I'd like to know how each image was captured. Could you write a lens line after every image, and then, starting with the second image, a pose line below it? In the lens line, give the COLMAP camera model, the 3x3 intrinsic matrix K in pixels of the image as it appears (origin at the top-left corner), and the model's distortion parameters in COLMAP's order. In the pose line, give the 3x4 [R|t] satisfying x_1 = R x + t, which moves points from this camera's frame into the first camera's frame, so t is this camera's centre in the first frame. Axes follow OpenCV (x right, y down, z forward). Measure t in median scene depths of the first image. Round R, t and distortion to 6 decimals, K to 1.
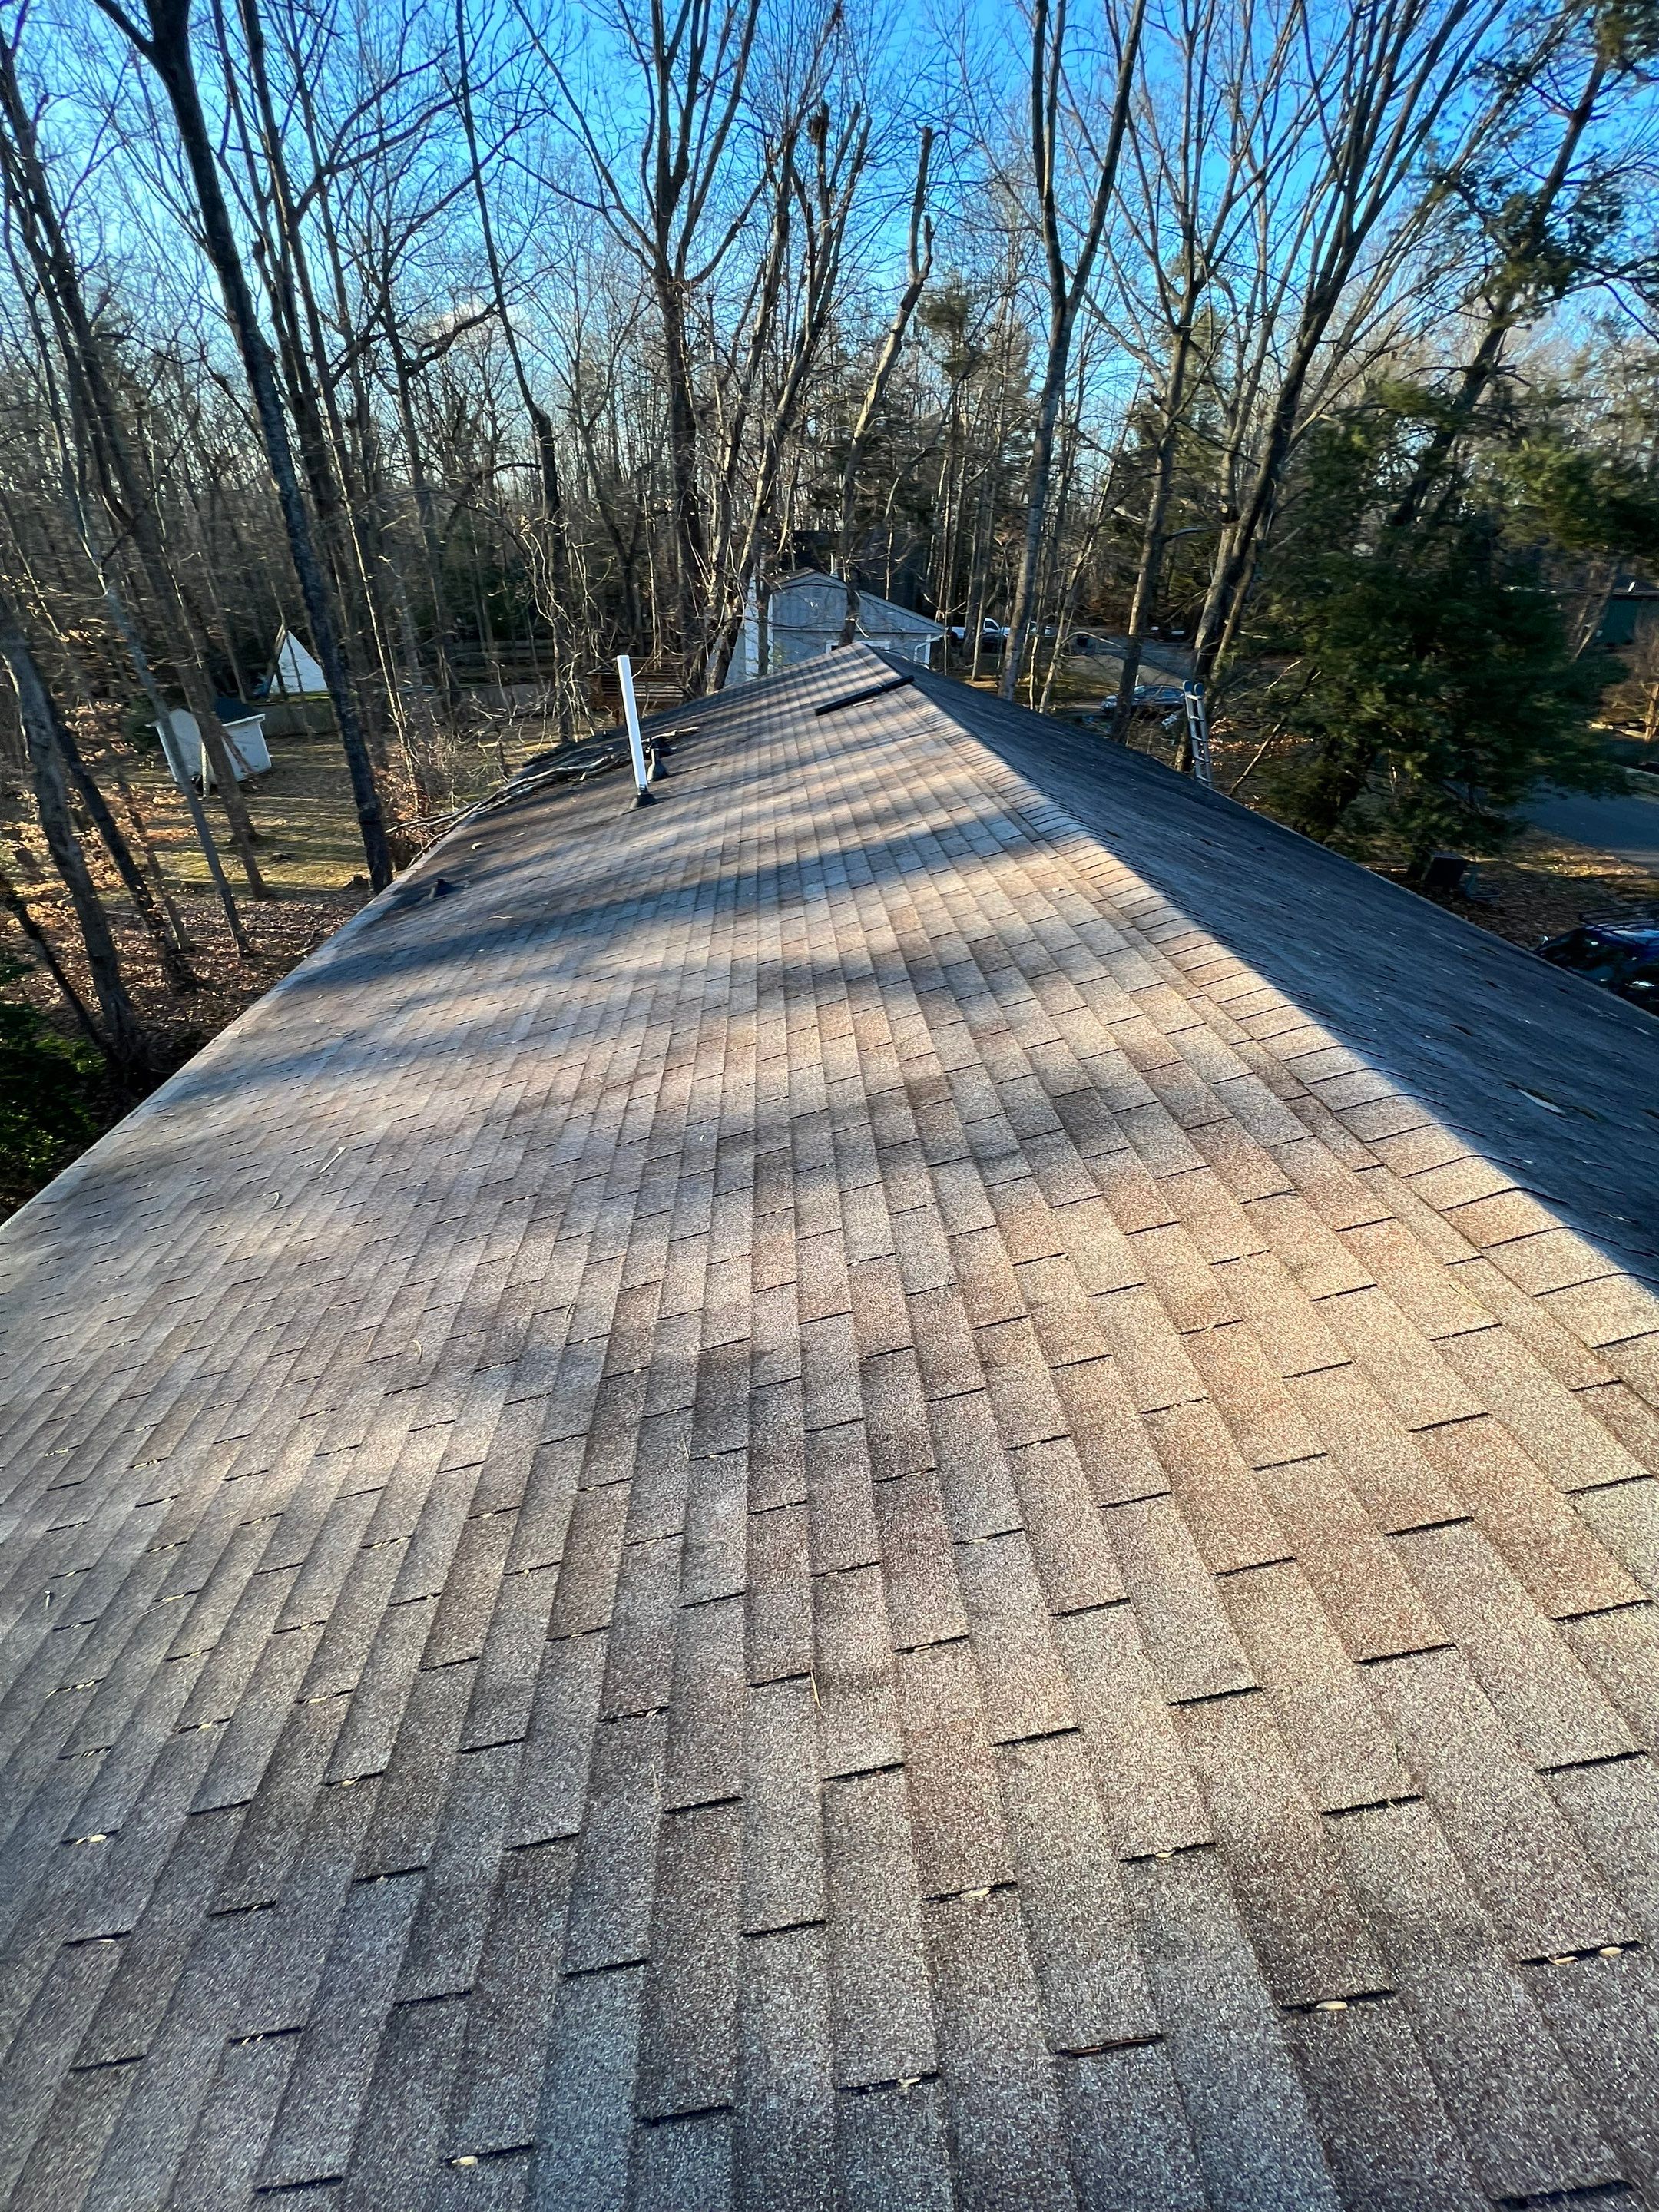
lens RADIAL K [[870.2, 0, 832.5], [0, 870.2, 1105.0], [0, 0, 1]] dist [-0.000090, 0.000276]
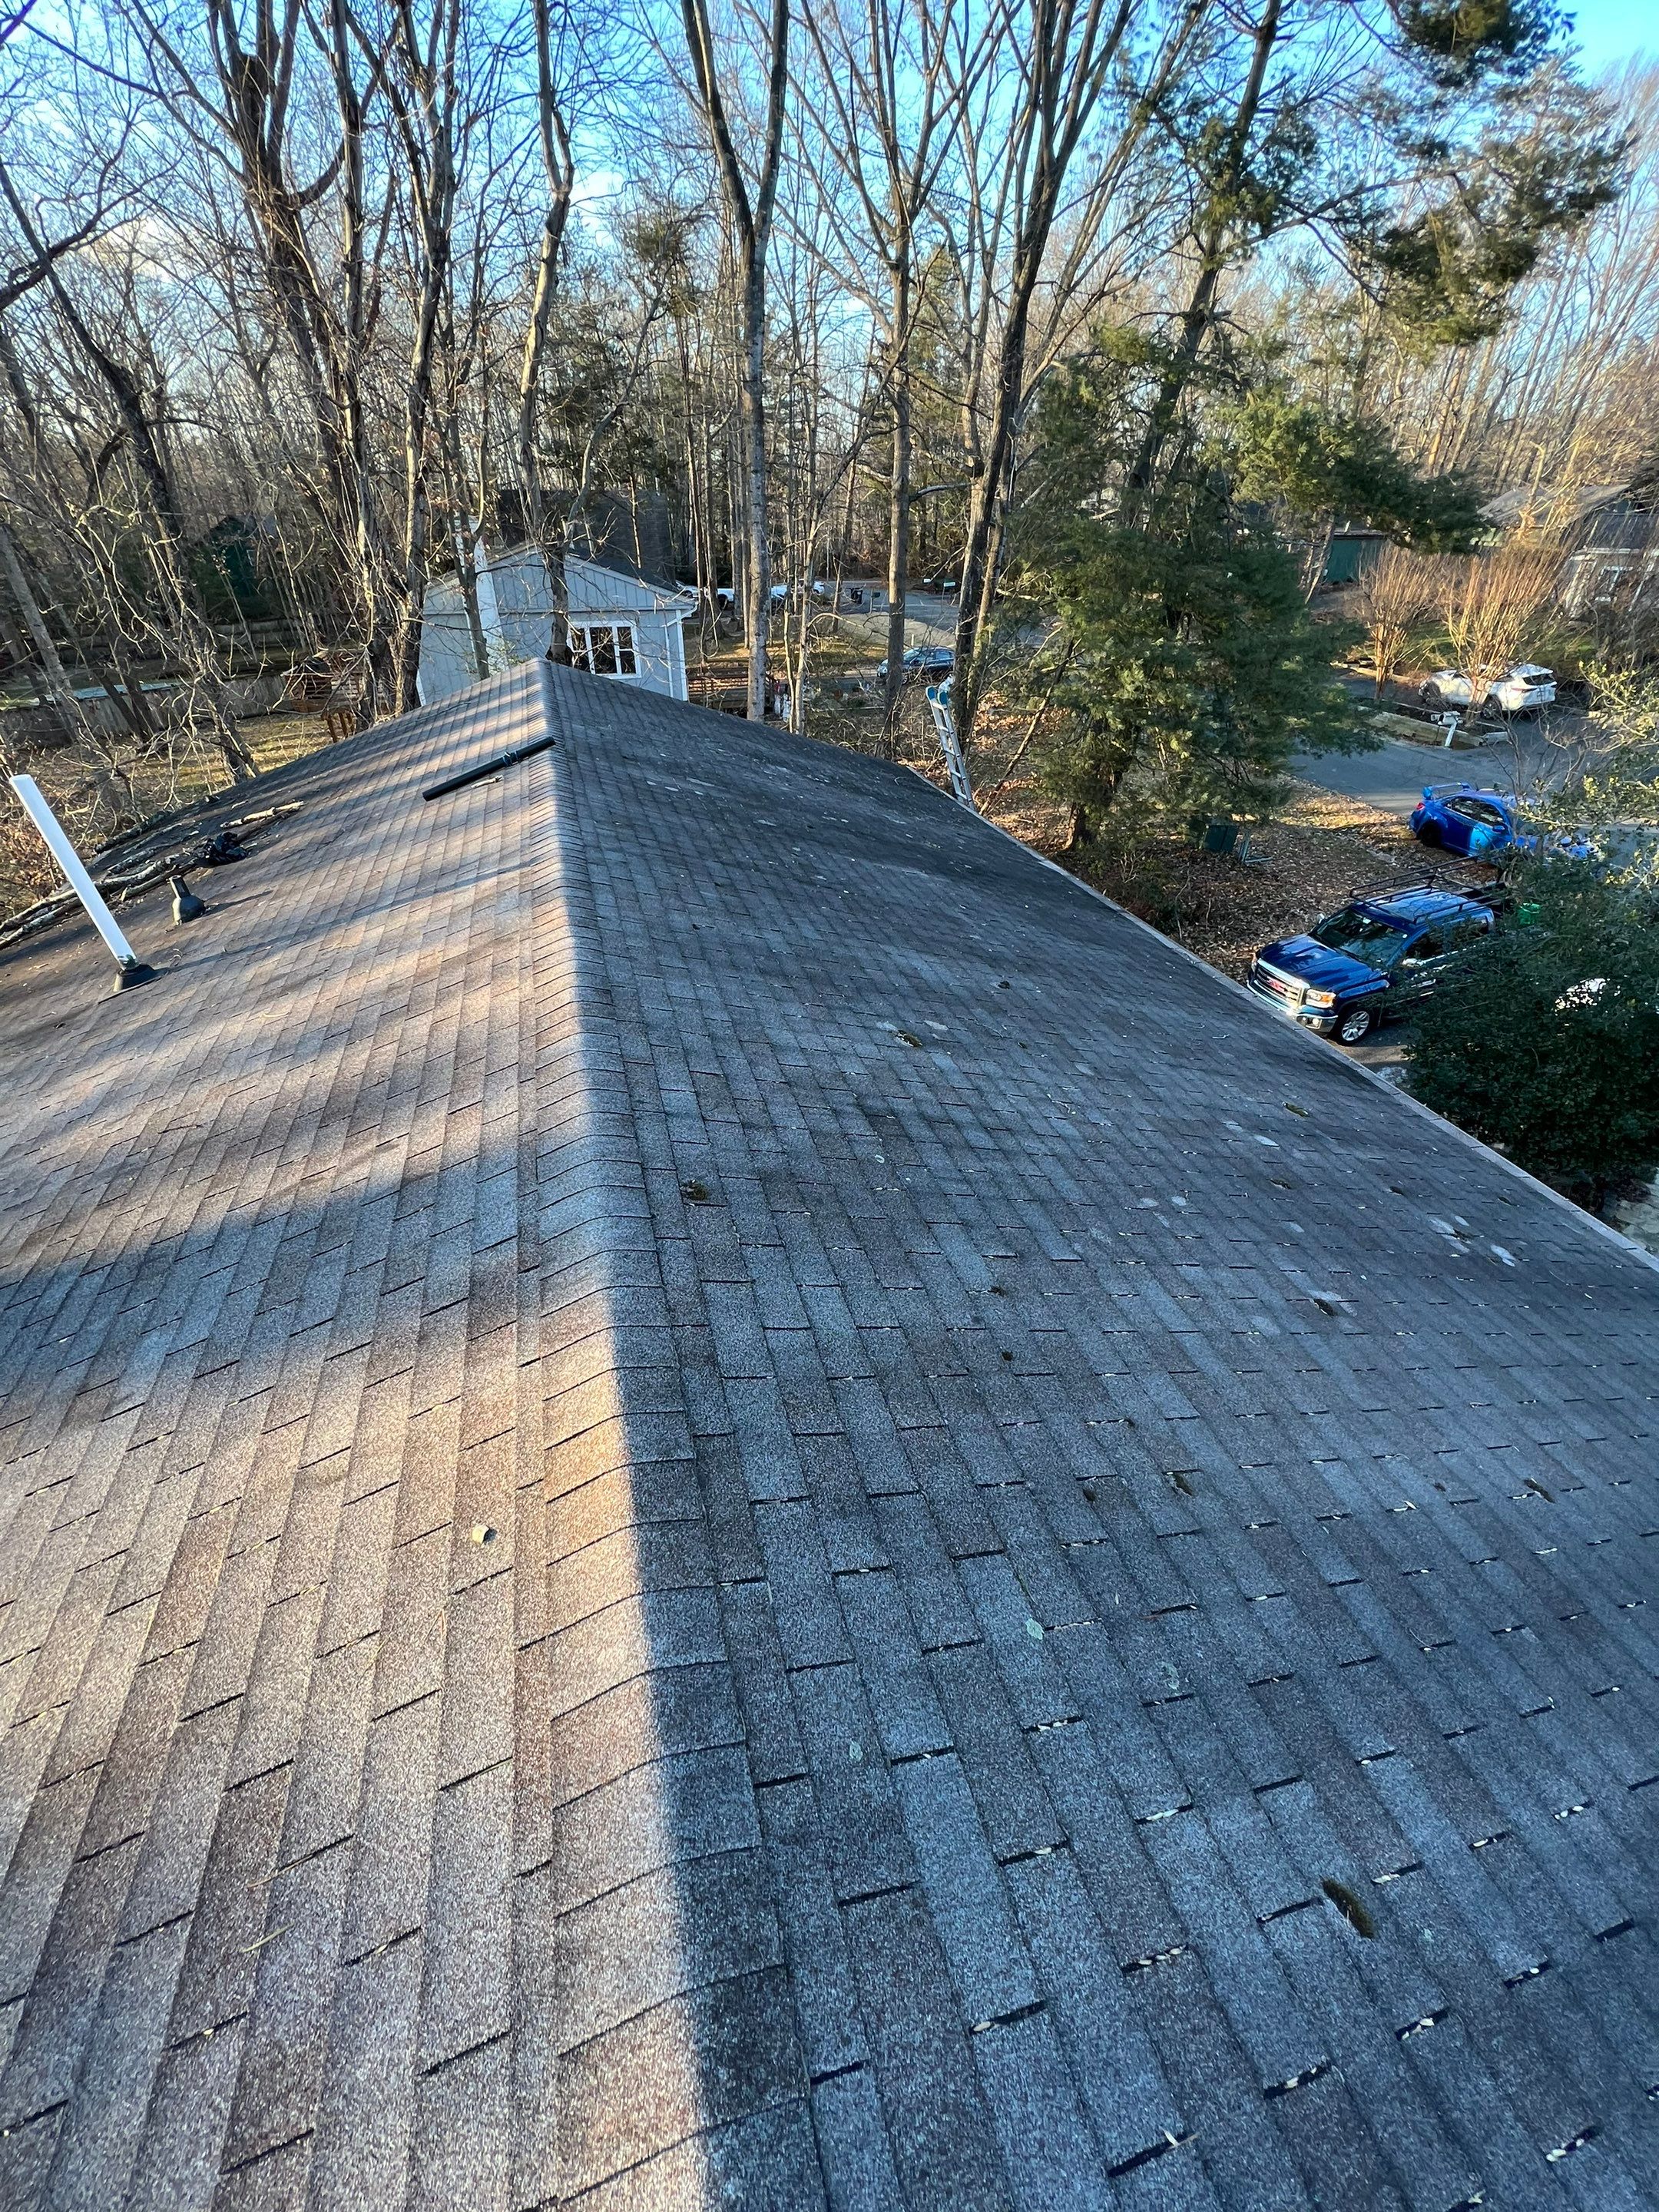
lens RADIAL K [[870.2, 0, 825.2], [0, 870.2, 1106.2], [0, 0, 1]] dist [-0.000090, 0.000276]
pose [[0.977482, -0.136998, 0.160501, 0.074914], [0.130449, 0.990158, 0.050706, -0.089905], [-0.165868, -0.028627, 0.985732, 0.104928]]
